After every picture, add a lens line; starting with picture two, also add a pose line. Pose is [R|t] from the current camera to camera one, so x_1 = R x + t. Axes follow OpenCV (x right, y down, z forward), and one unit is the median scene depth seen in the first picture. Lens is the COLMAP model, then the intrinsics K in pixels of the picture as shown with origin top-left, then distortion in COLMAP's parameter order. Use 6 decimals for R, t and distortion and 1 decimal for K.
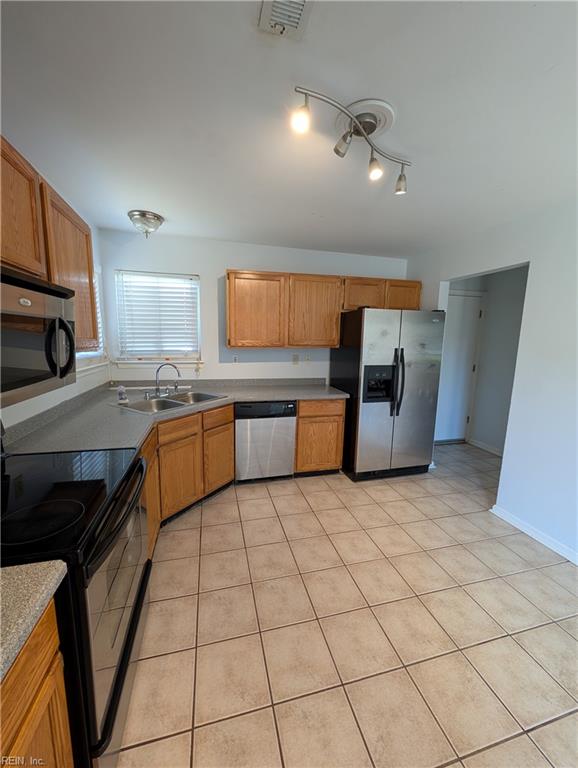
lens RADIAL K [[294.4, 0, 293.4], [0, 294.4, 382.2], [0, 0, 1]] dist [-0.003595, 0.000154]
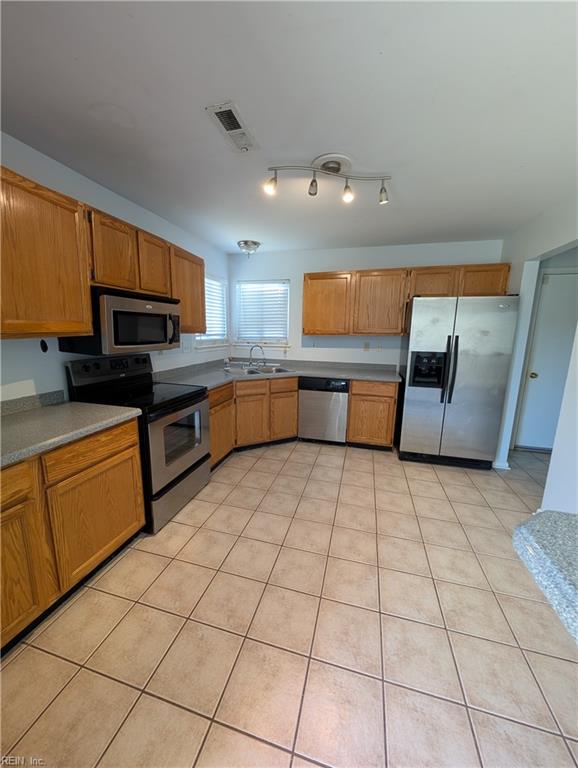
lens RADIAL K [[294.4, 0, 292.7], [0, 294.4, 383.9], [0, 0, 1]] dist [-0.003595, 0.000154]
pose [[0.868936, 0.082790, -0.487951, 0.391835], [-0.072133, 0.996567, 0.040633, 0.047783], [0.489639, -0.000110, 0.871925, -0.142415]]
